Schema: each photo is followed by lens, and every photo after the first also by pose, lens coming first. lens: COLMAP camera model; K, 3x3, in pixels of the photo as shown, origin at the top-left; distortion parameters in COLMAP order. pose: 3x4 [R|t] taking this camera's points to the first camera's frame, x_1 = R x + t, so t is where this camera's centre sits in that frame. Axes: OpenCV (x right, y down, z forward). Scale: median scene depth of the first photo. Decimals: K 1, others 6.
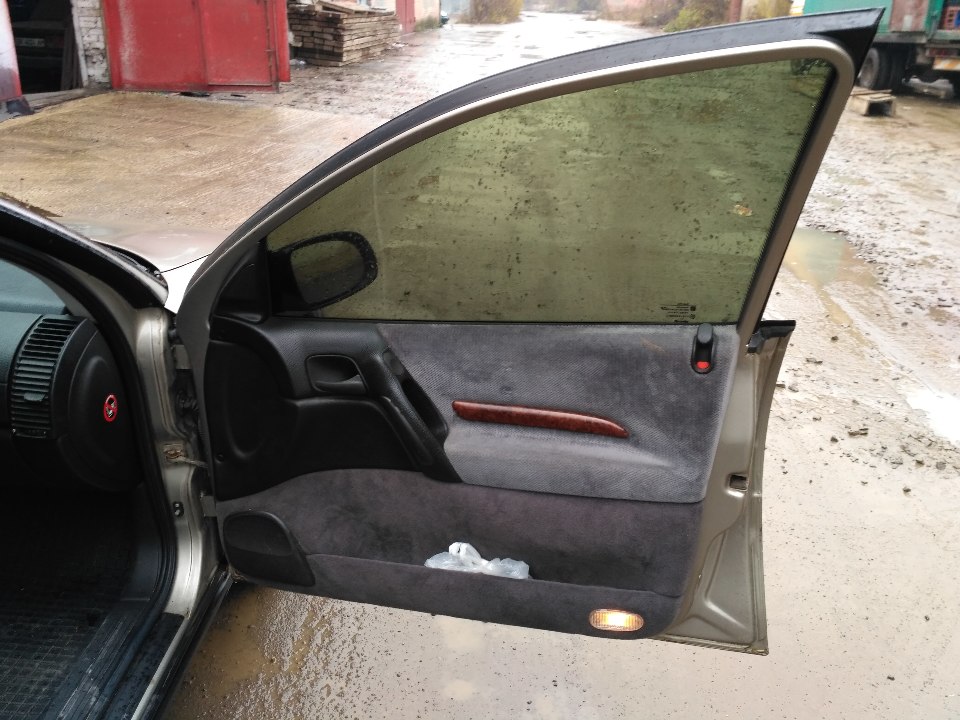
lens RADIAL K [[859.7, 0, 485.0], [0, 859.7, 360.0], [0, 0, 1]] dist [0.105540, -0.209970]
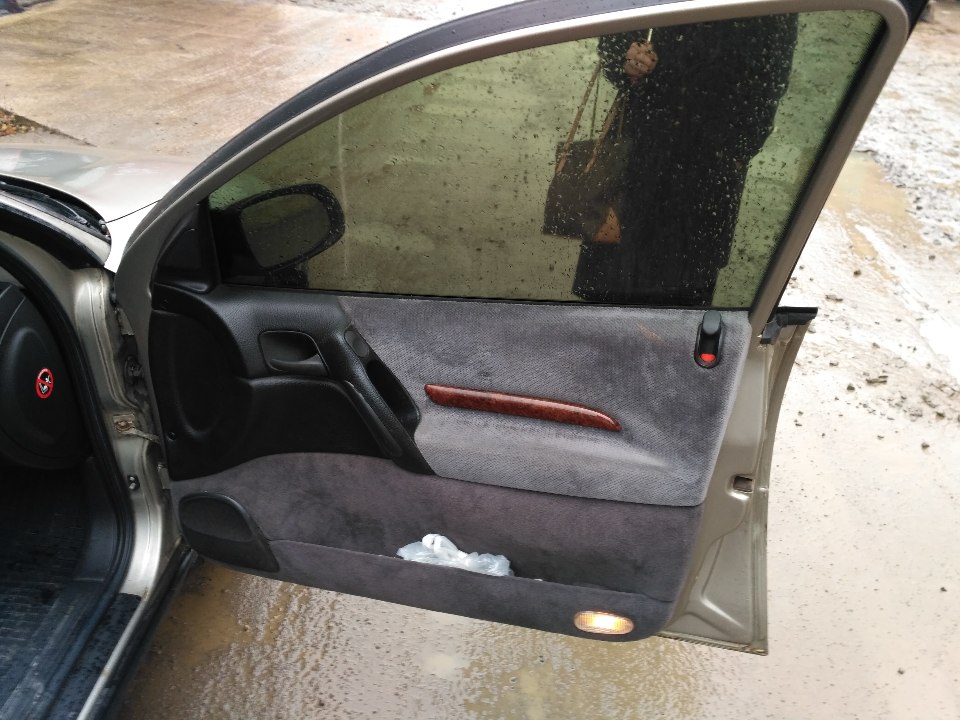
lens RADIAL K [[859.7, 0, 487.9], [0, 859.7, 357.8], [0, 0, 1]] dist [0.105540, -0.209970]
pose [[0.999814, 0.014973, -0.012177, 0.034913], [-0.013591, 0.994210, 0.106591, -0.069649], [0.013702, -0.106405, 0.994228, 0.112155]]
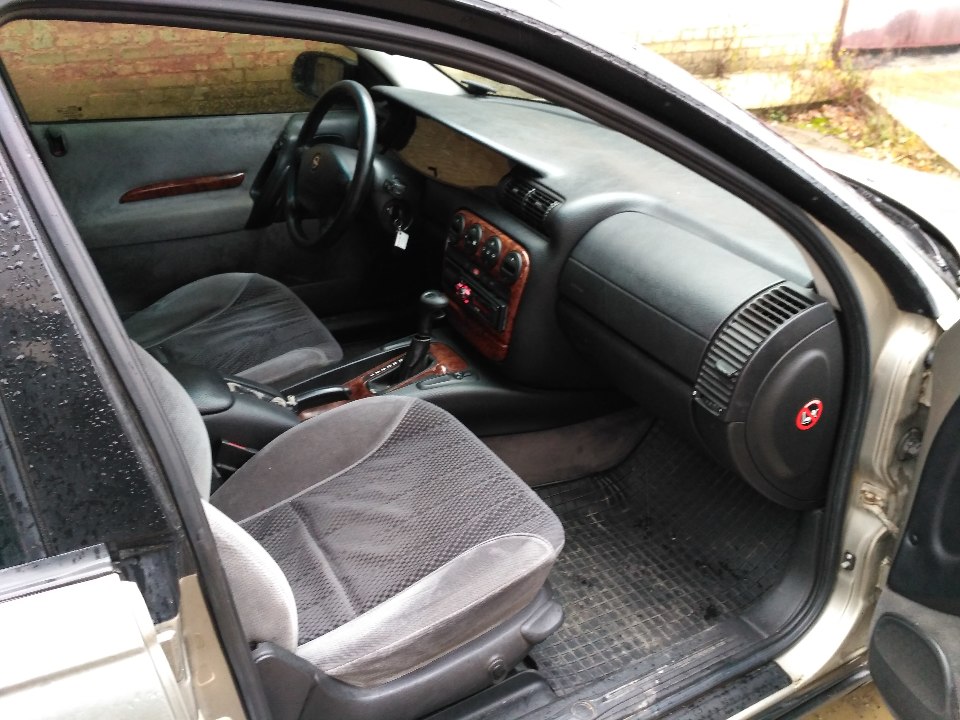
lens RADIAL K [[859.7, 0, 478.2], [0, 859.7, 354.2], [0, 0, 1]] dist [0.105540, -0.209970]
pose [[0.530157, 0.383745, -0.756091, -0.006253], [-0.343074, 0.912552, 0.222597, -0.066451], [0.775393, 0.141384, 0.615448, 0.248608]]
